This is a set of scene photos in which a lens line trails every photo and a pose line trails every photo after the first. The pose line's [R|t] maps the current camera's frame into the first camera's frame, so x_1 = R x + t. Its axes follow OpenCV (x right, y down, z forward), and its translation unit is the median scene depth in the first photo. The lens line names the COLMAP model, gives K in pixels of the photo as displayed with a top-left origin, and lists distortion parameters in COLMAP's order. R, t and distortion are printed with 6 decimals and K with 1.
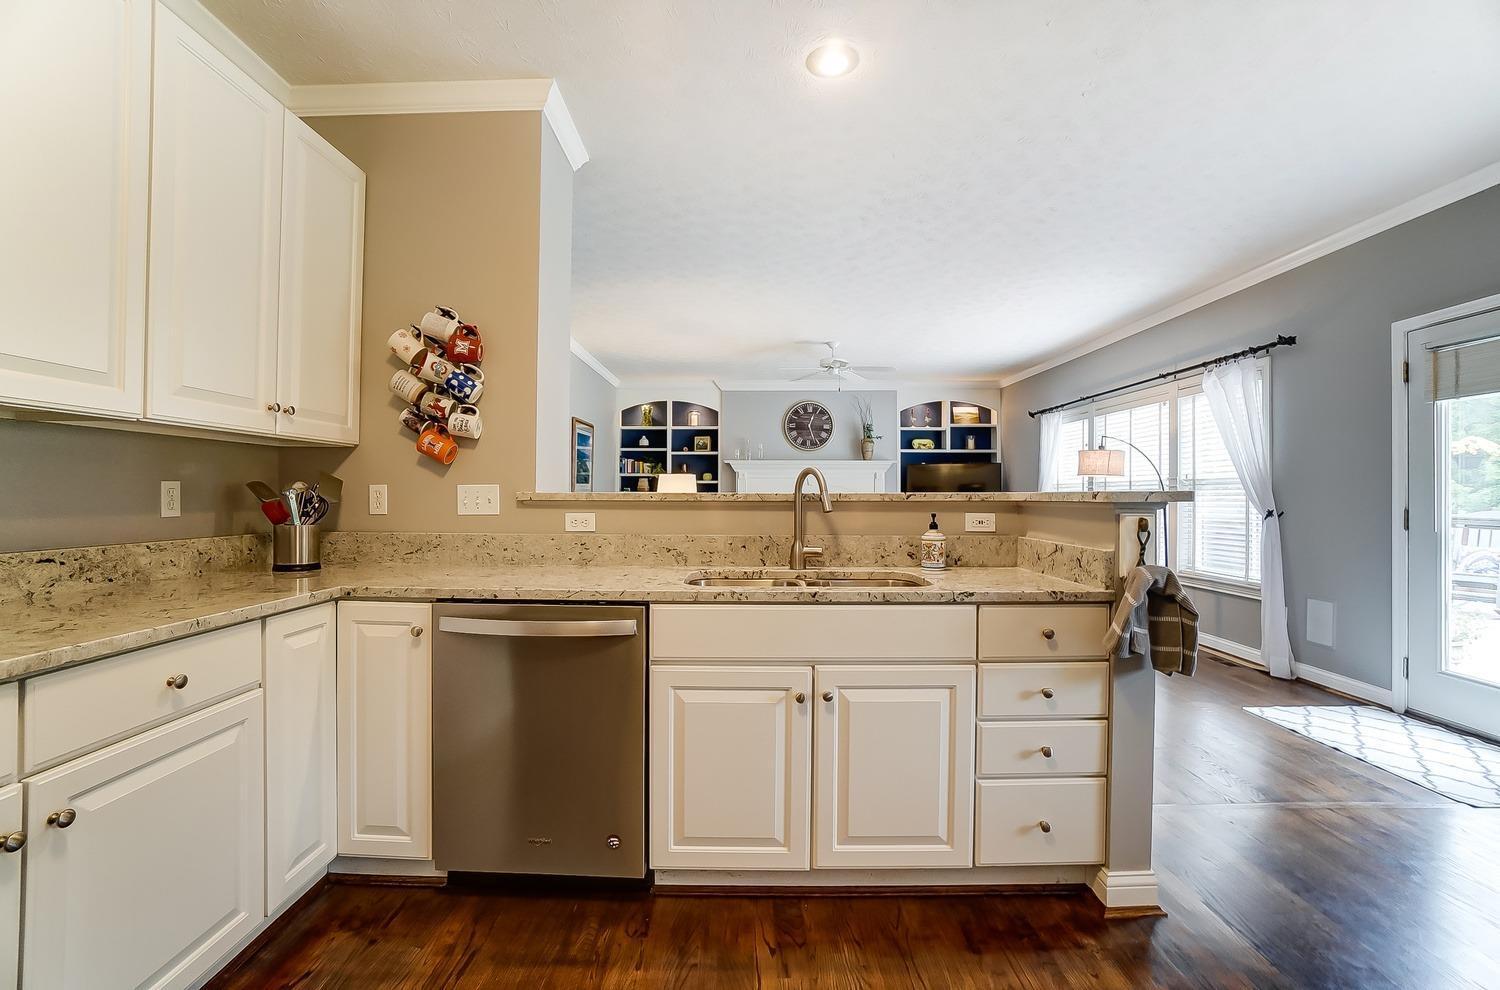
lens RADIAL K [[670.1, 0, 742.0], [0, 670.1, 489.4], [0, 0, 1]] dist [-0.020665, 0.000180]
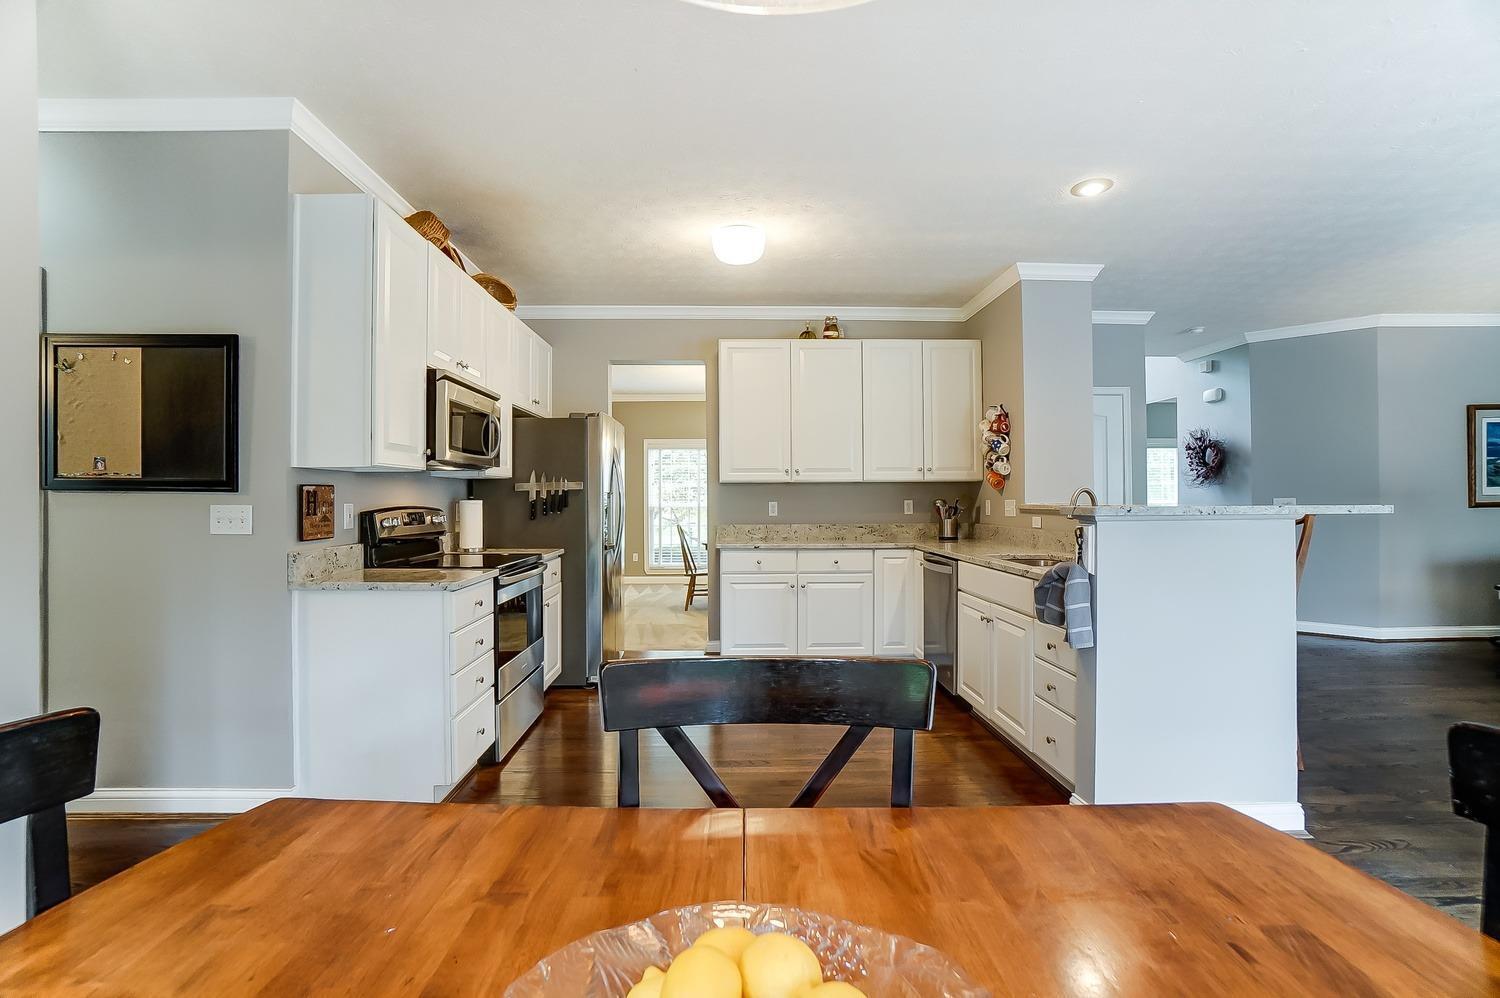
lens RADIAL K [[670.1, 0, 743.5], [0, 670.1, 498.4], [0, 0, 1]] dist [-0.020665, 0.000180]
pose [[0.054069, -0.006891, -0.998513, 1.687153], [0.011615, 0.999913, -0.006271, -0.010877], [0.998470, -0.011259, 0.054144, 0.226008]]
